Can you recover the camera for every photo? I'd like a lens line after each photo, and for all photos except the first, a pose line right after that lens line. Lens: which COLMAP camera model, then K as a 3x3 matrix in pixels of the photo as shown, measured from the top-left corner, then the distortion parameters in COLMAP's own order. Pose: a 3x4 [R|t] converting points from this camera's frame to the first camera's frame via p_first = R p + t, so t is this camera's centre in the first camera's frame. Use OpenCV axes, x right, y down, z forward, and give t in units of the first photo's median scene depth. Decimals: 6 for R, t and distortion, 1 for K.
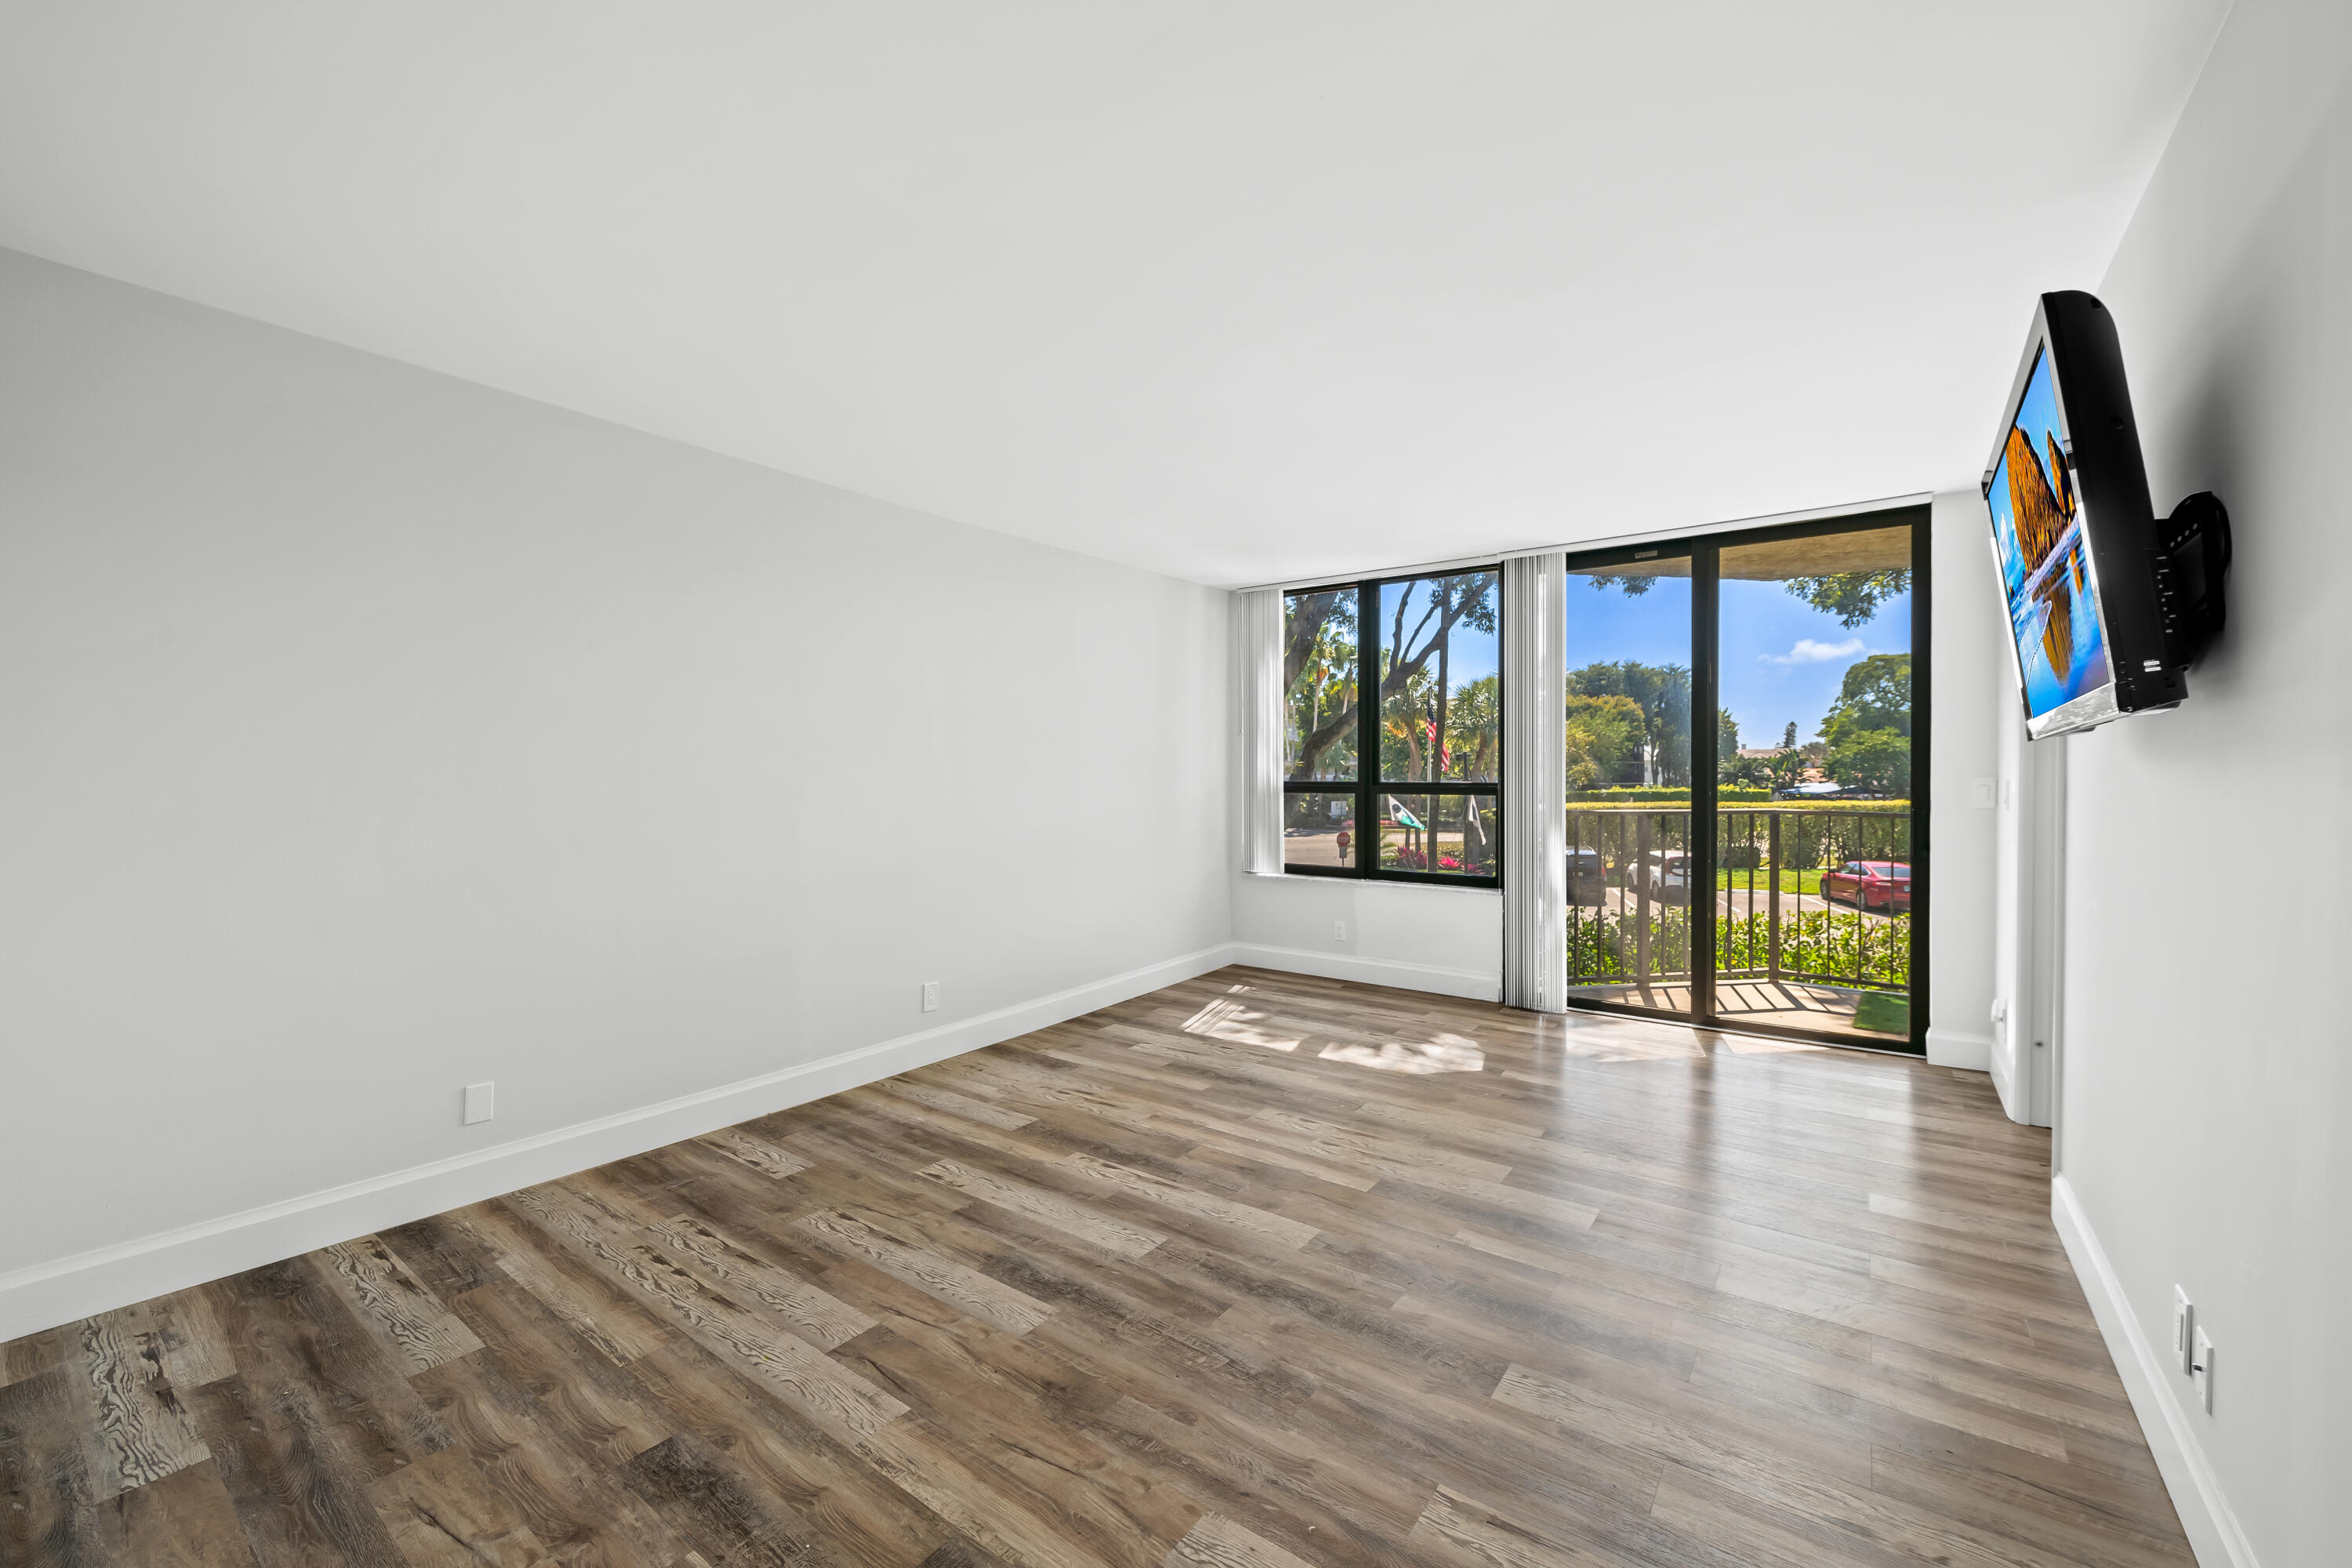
lens RADIAL K [[930.4, 0, 1172.7], [0, 930.4, 775.1], [0, 0, 1]] dist [0.002314, -0.003686]
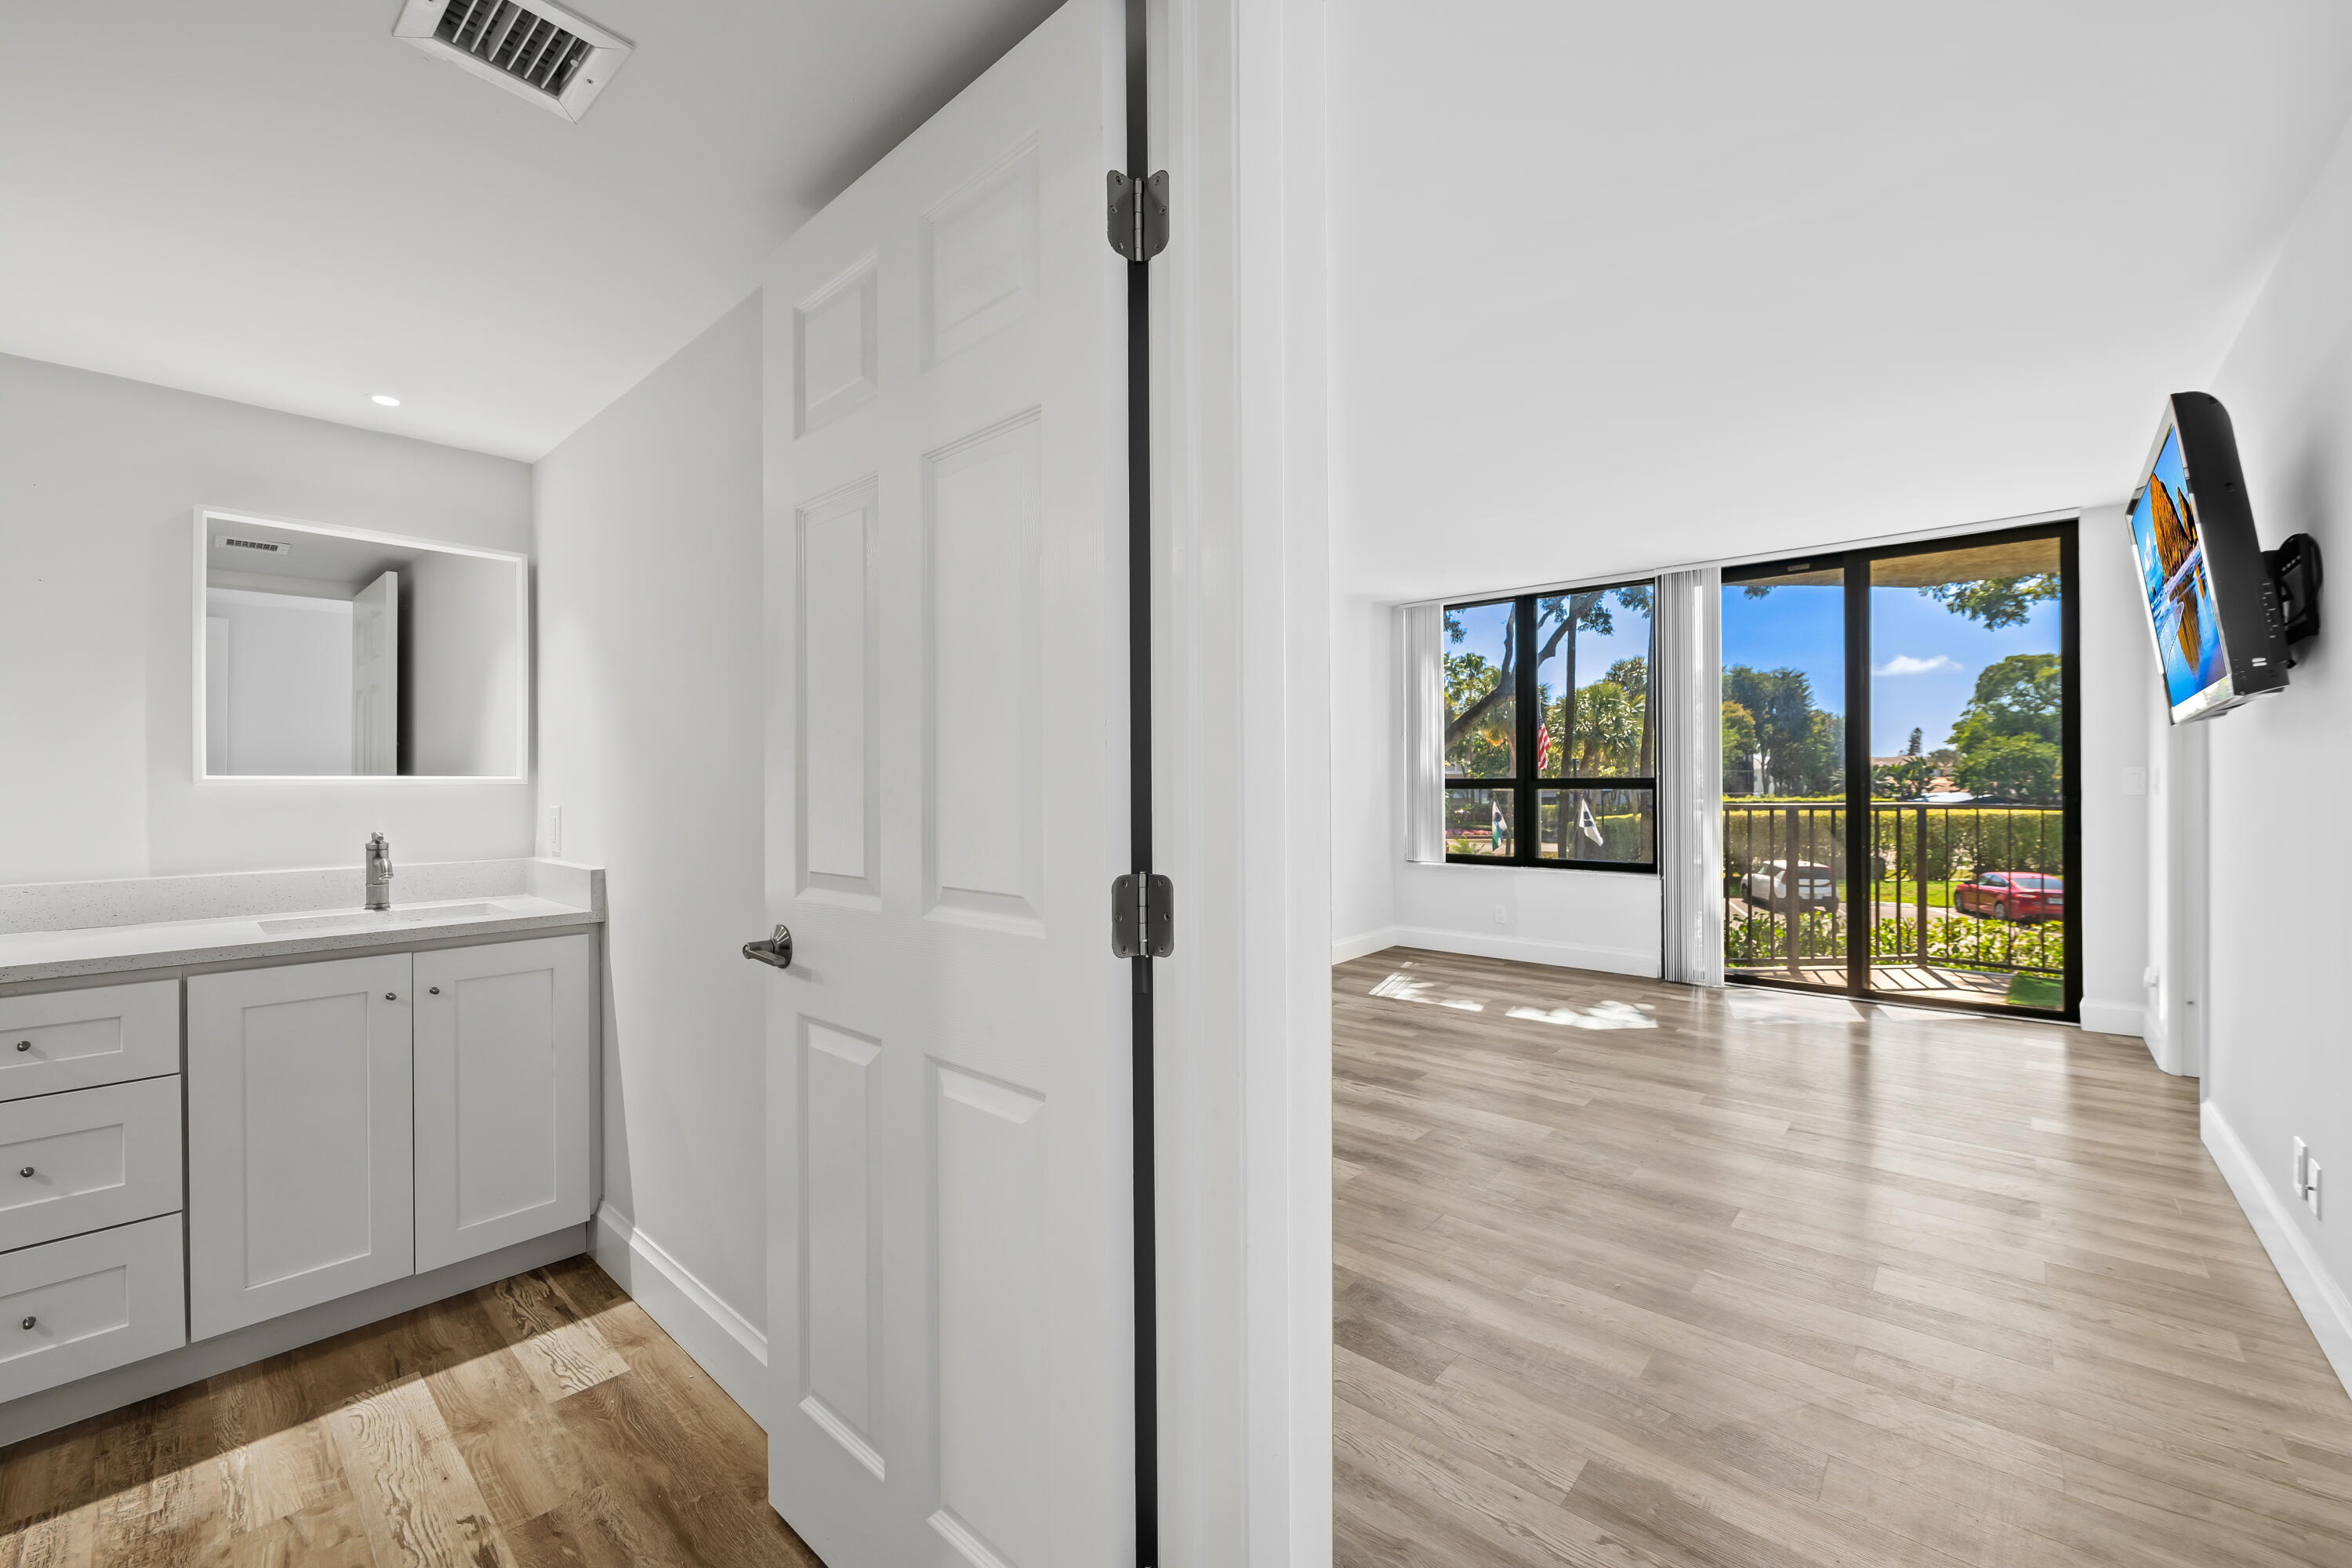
lens RADIAL K [[930.4, 0, 1175.4], [0, 930.4, 775.5], [0, 0, 1]] dist [0.002314, -0.003686]
pose [[0.996255, -0.004703, -0.086333, -0.163498], [0.003636, 0.999915, -0.012510, 0.025345], [0.086385, 0.012150, 0.996188, -0.193671]]
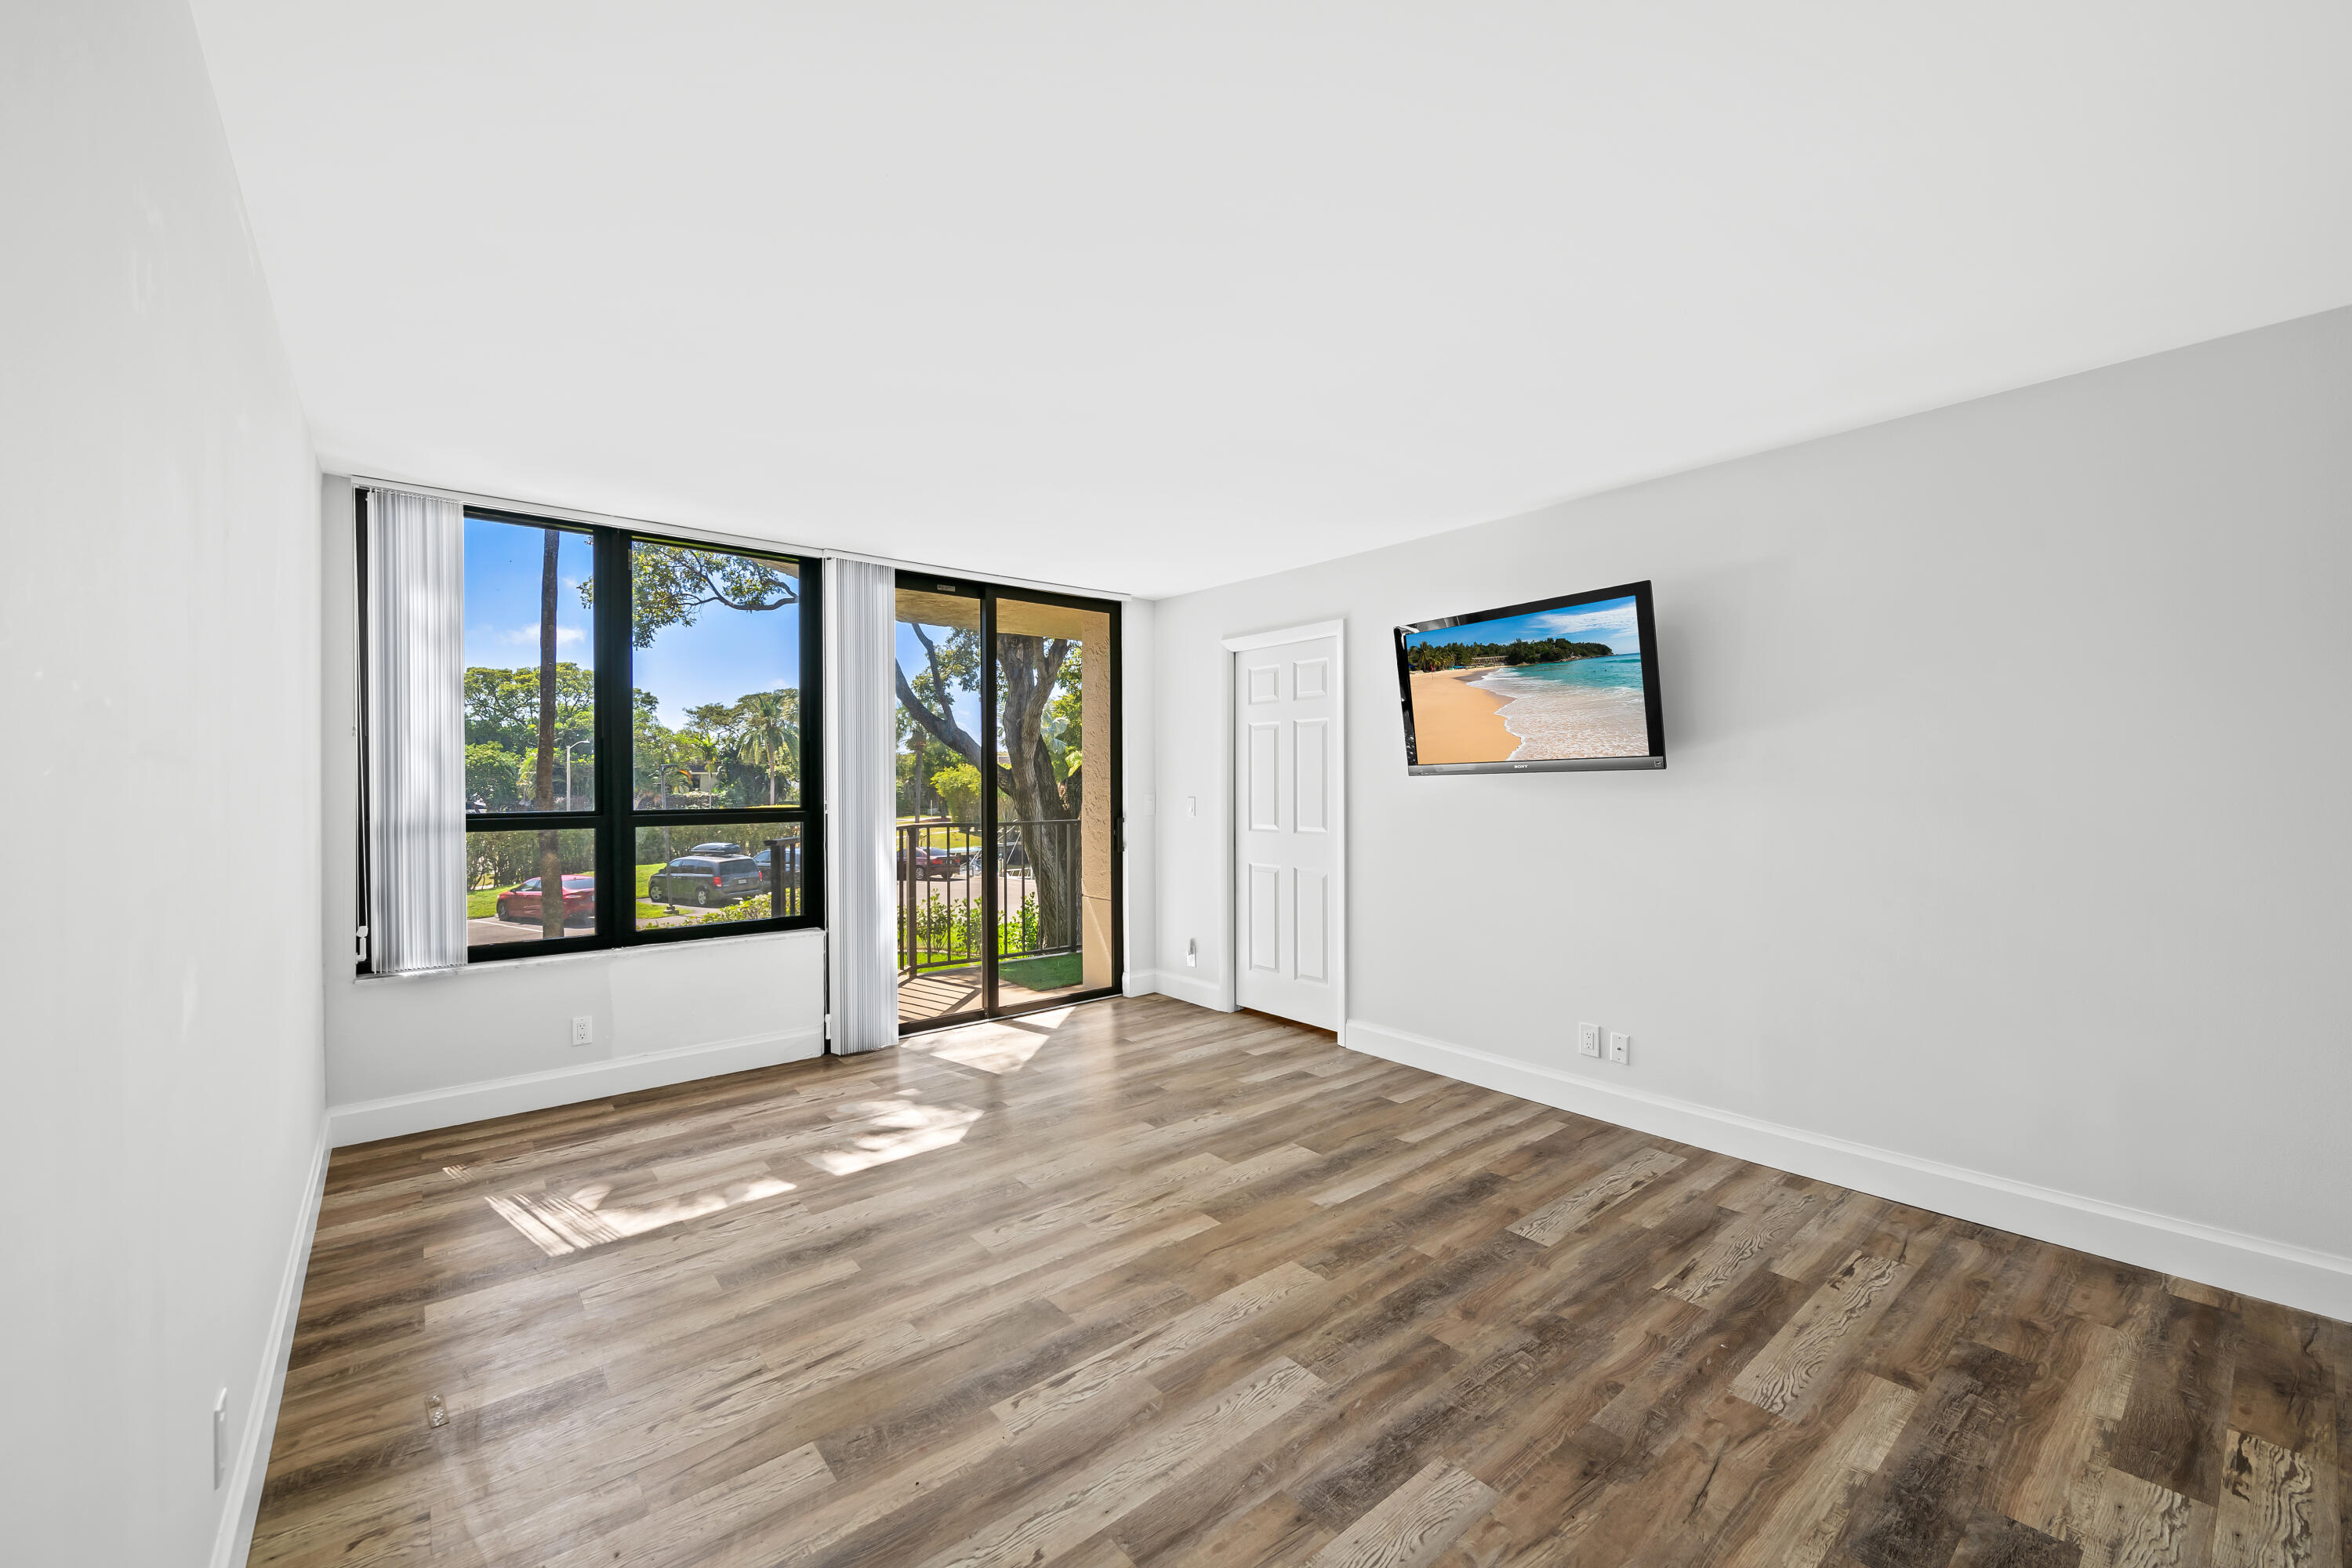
lens RADIAL K [[930.4, 0, 1212.3], [0, 930.4, 778.0], [0, 0, 1]] dist [0.002314, -0.003686]
pose [[0.229789, 0.002887, 0.973236, -0.583013], [0.008777, 0.999949, -0.005039, -0.016117], [-0.973201, 0.009700, 0.229752, 0.597750]]
